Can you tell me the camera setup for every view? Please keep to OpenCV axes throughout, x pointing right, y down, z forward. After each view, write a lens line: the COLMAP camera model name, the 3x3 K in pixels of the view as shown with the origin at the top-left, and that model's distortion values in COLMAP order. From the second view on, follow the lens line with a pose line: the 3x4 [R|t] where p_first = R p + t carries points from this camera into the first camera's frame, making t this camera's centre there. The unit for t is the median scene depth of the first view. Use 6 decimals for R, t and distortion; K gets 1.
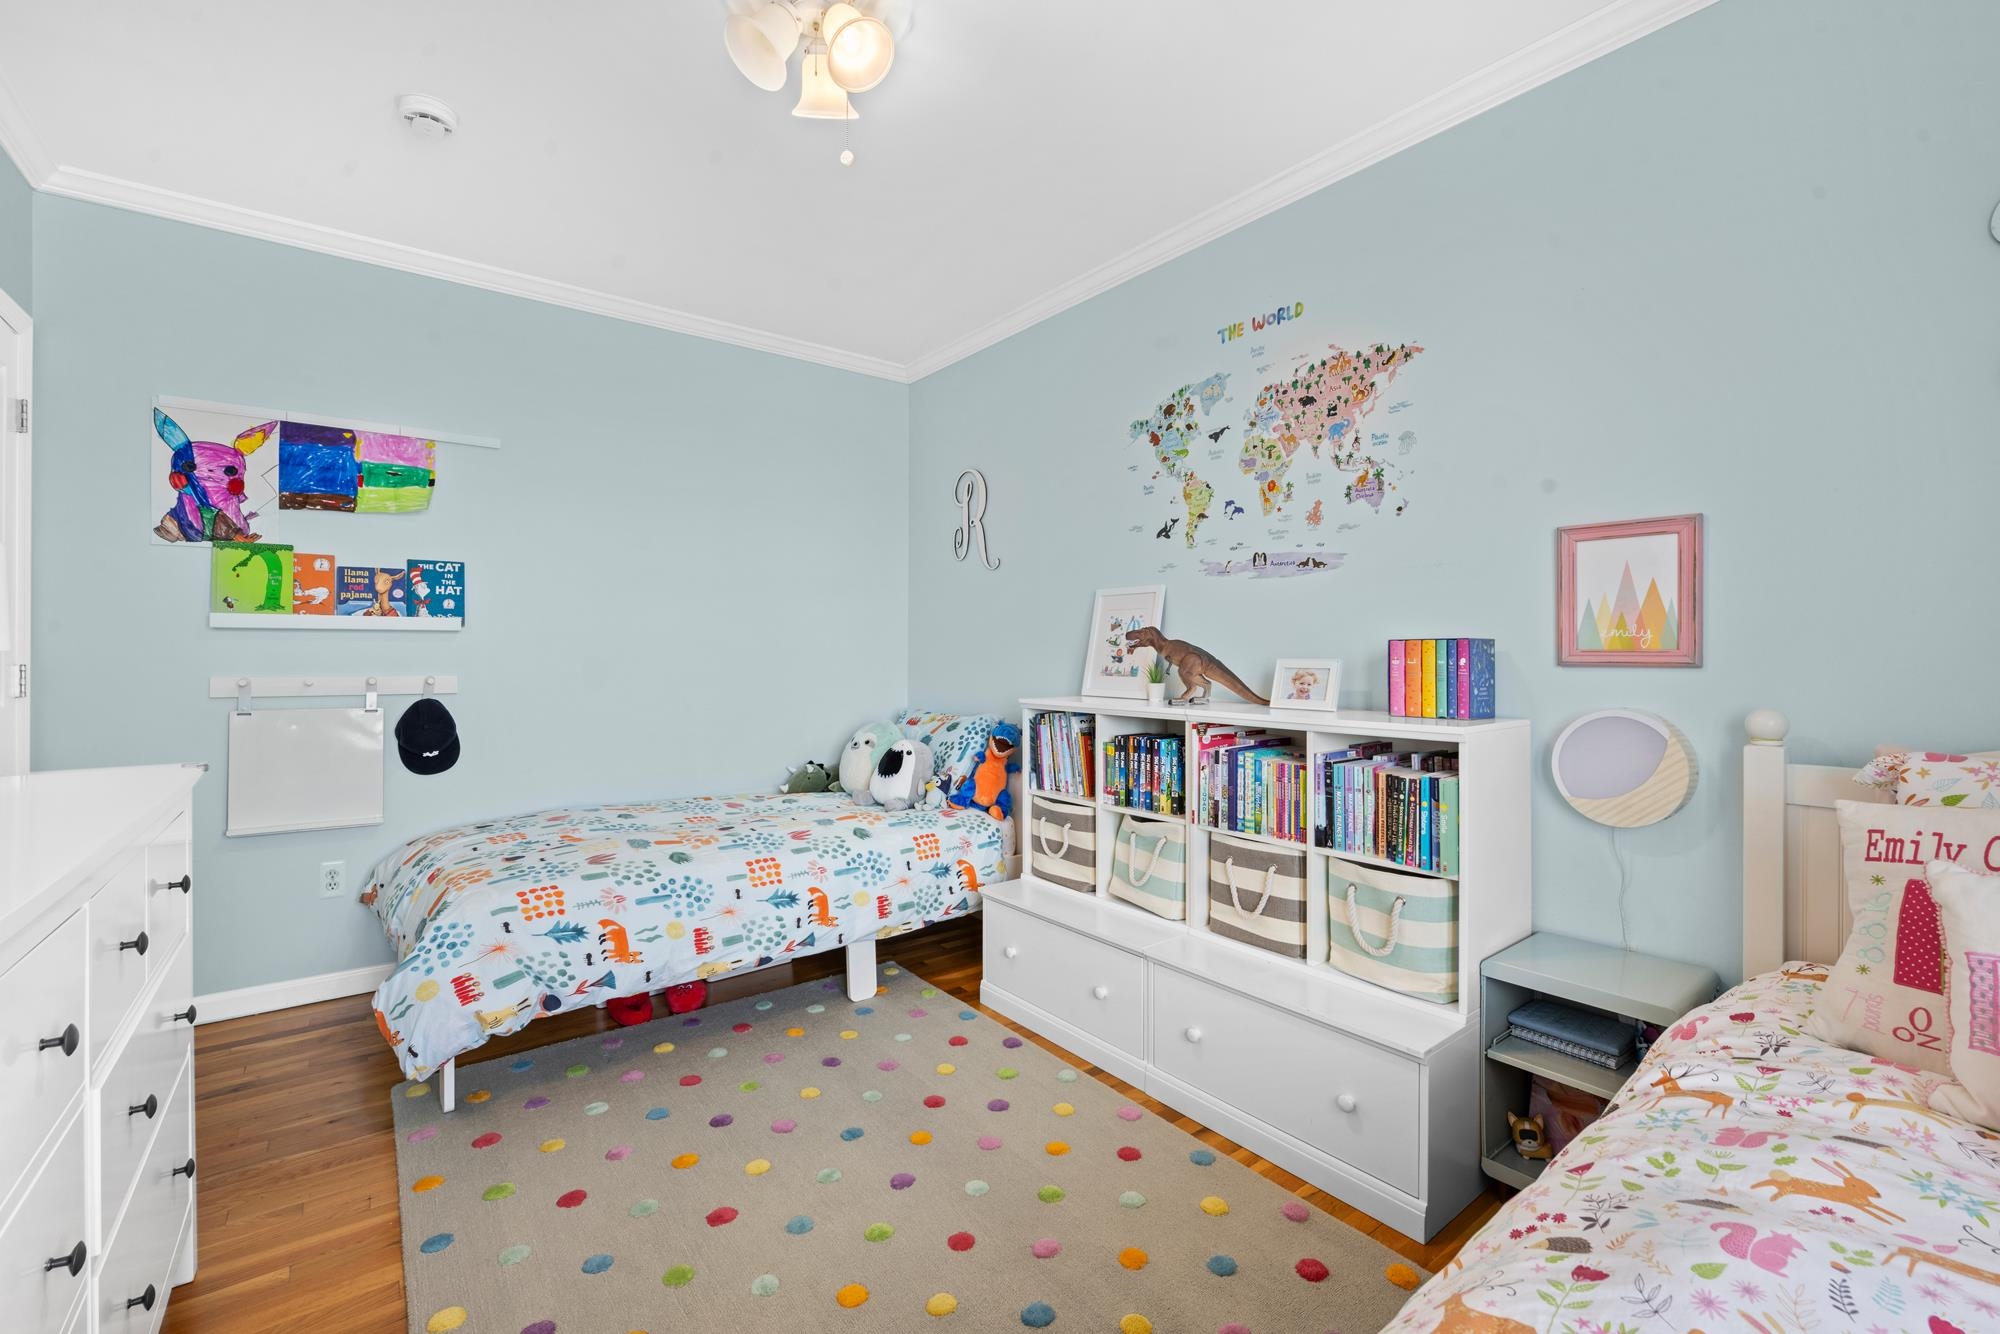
lens RADIAL K [[843.9, 0, 996.0], [0, 843.9, 663.2], [0, 0, 1]] dist [-0.008840, -0.000698]
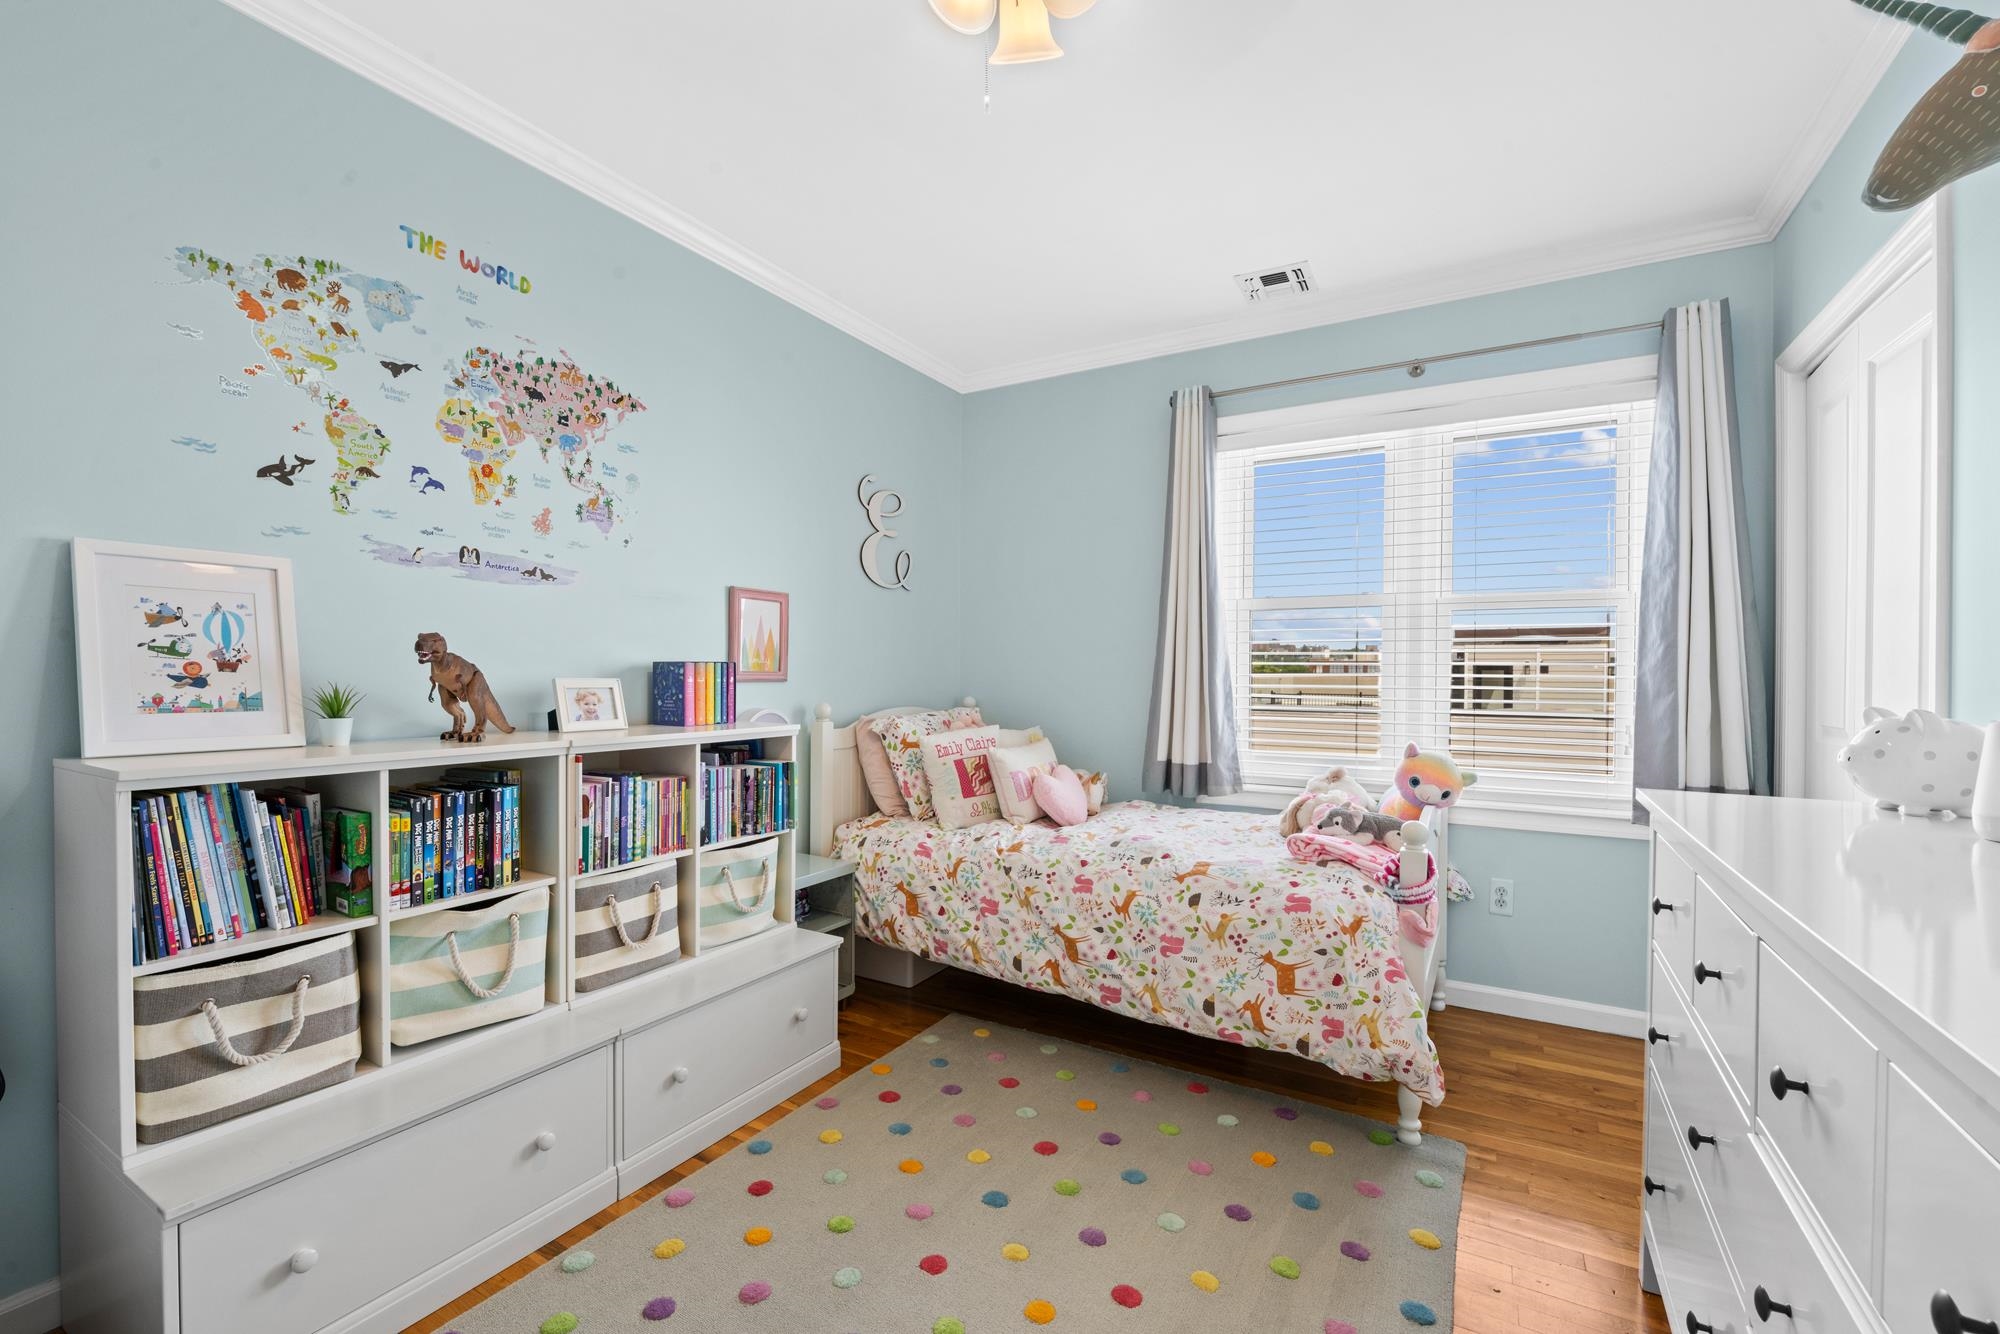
lens RADIAL K [[831.5, 0, 999.7], [0, 831.5, 682.3], [0, 0, 1]] dist [-0.008031, -0.001121]
pose [[-0.379957, -0.020157, 0.924785, -0.653596], [-0.004920, 0.999792, 0.019770, -0.020210], [-0.924991, 0.002962, -0.379977, 0.874080]]
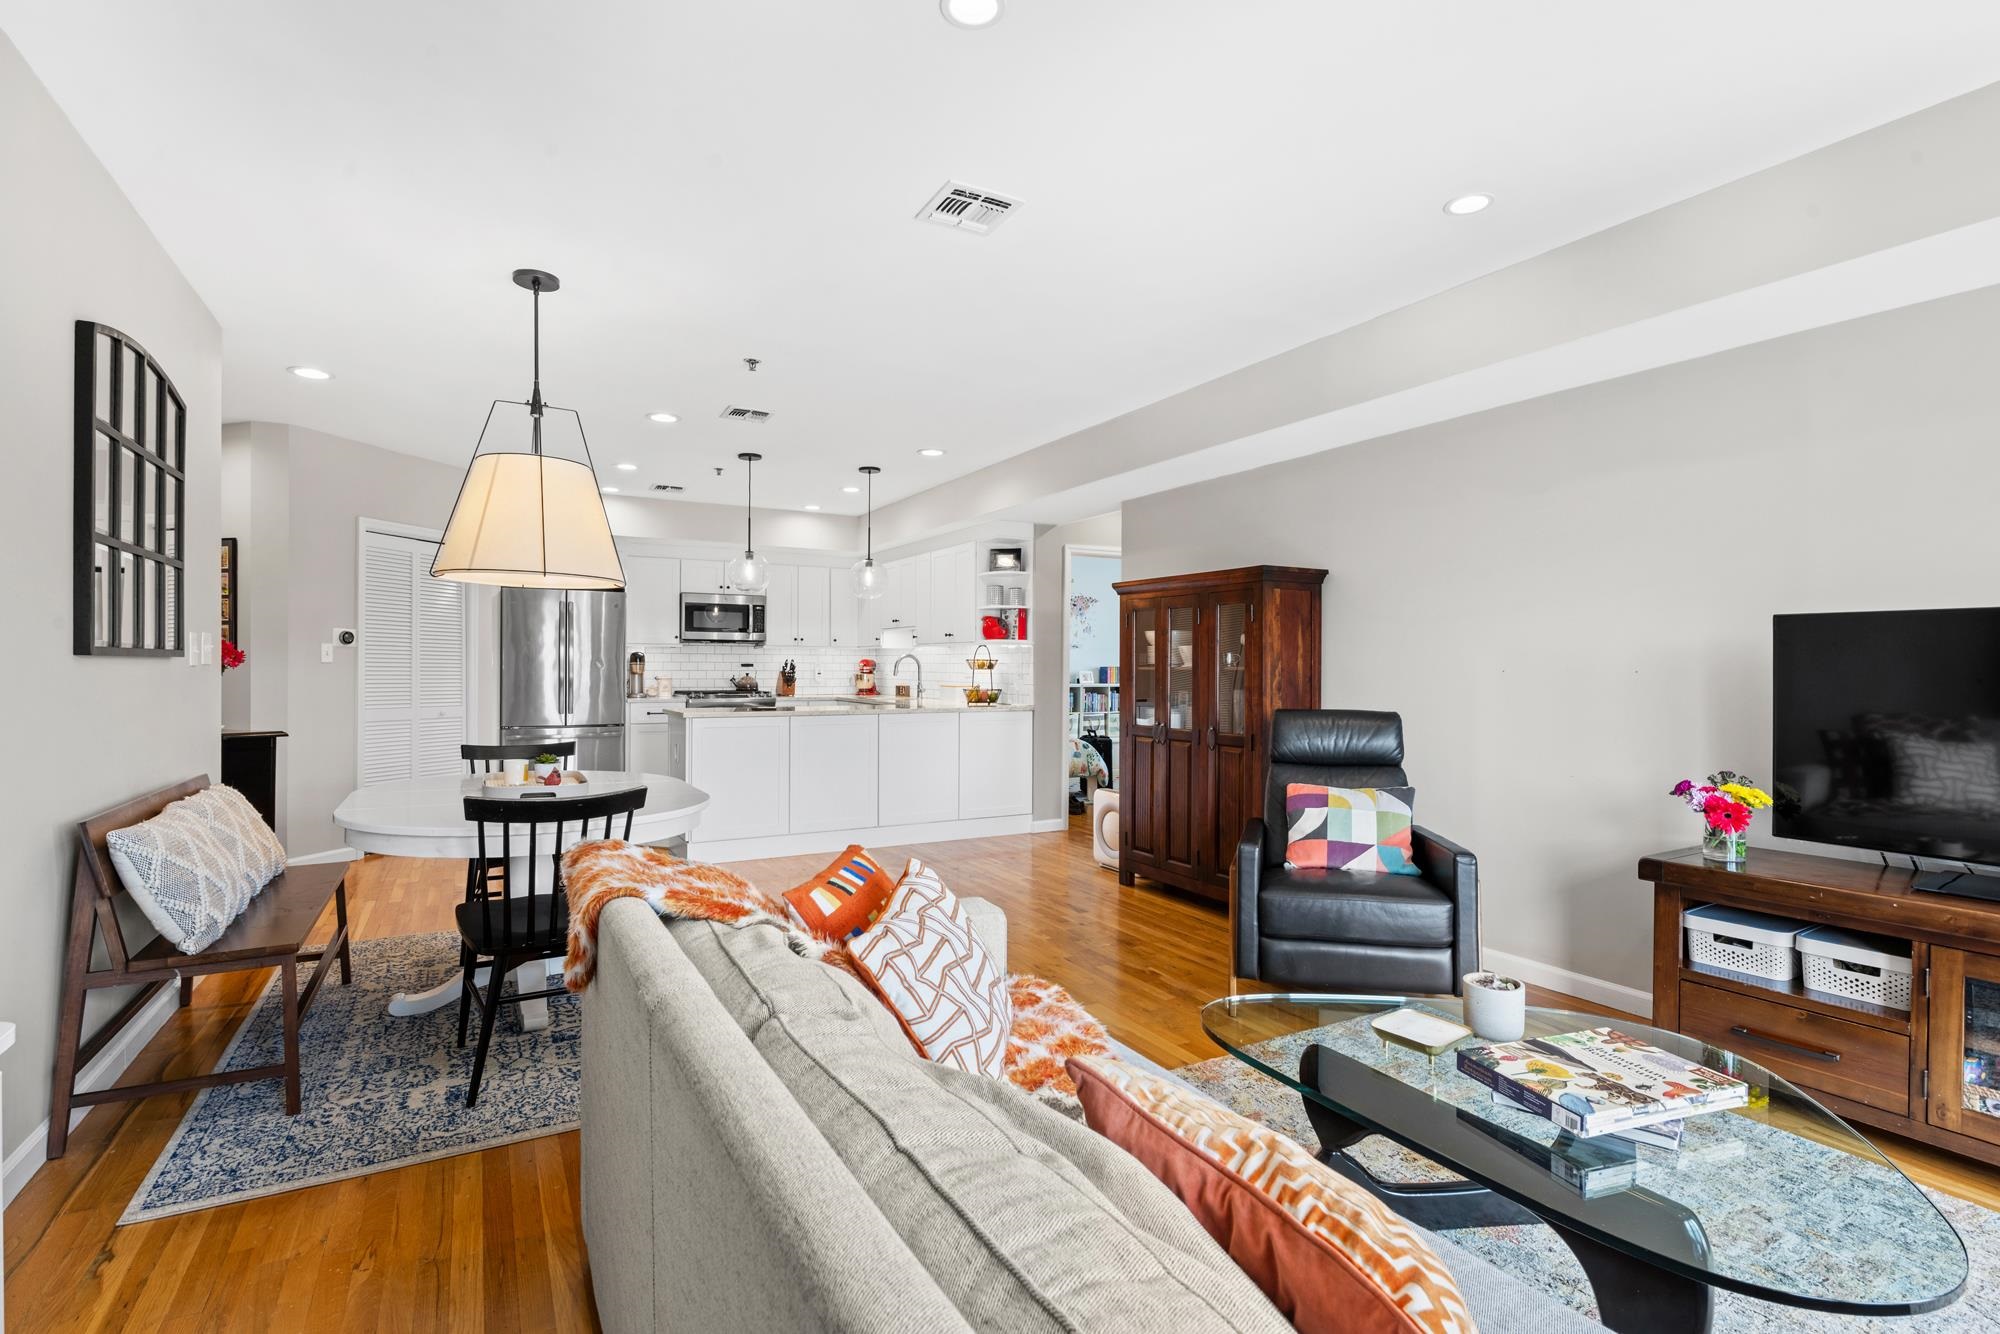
lens RADIAL K [[931.9, 0, 998.2], [0, 931.9, 667.2], [0, 0, 1]] dist [-0.009898, -0.000132]
pose [[0.143098, -0.009495, 0.989663, -3.989356], [-0.000089, 0.999954, 0.009607, -0.063926], [-0.989708, -0.001463, 0.143091, 0.727886]]
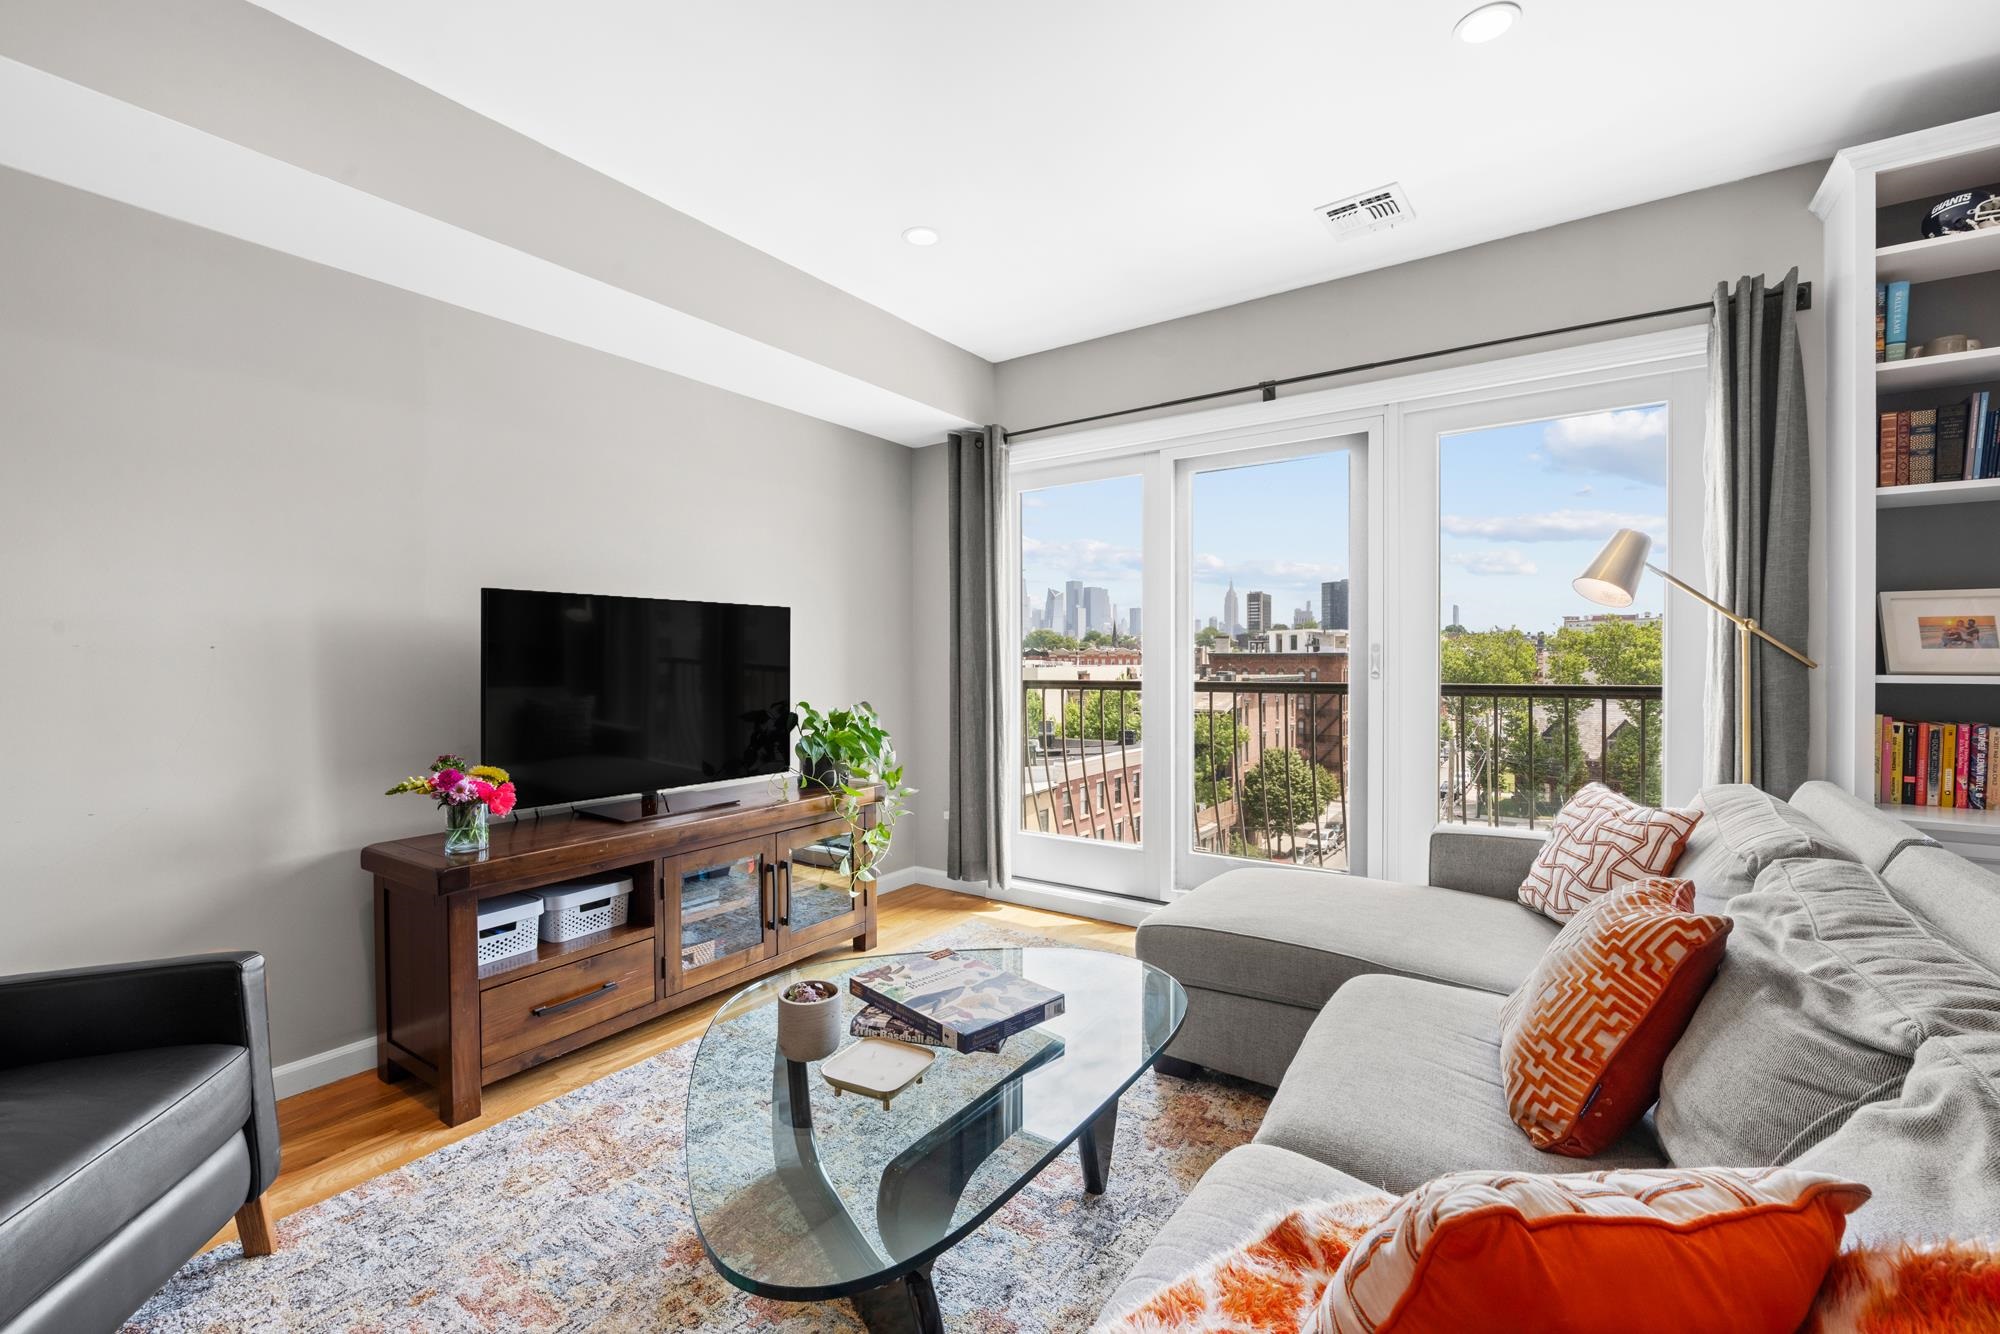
lens RADIAL K [[834.6, 0, 1002.8], [0, 834.6, 674.1], [0, 0, 1]] dist [-0.007477, -0.003418]
pose [[-0.951874, 0.000157, -0.306490, -3.056342], [-0.006425, 0.999770, 0.020468, -0.039838], [0.306422, 0.021452, -0.951654, 1.072468]]
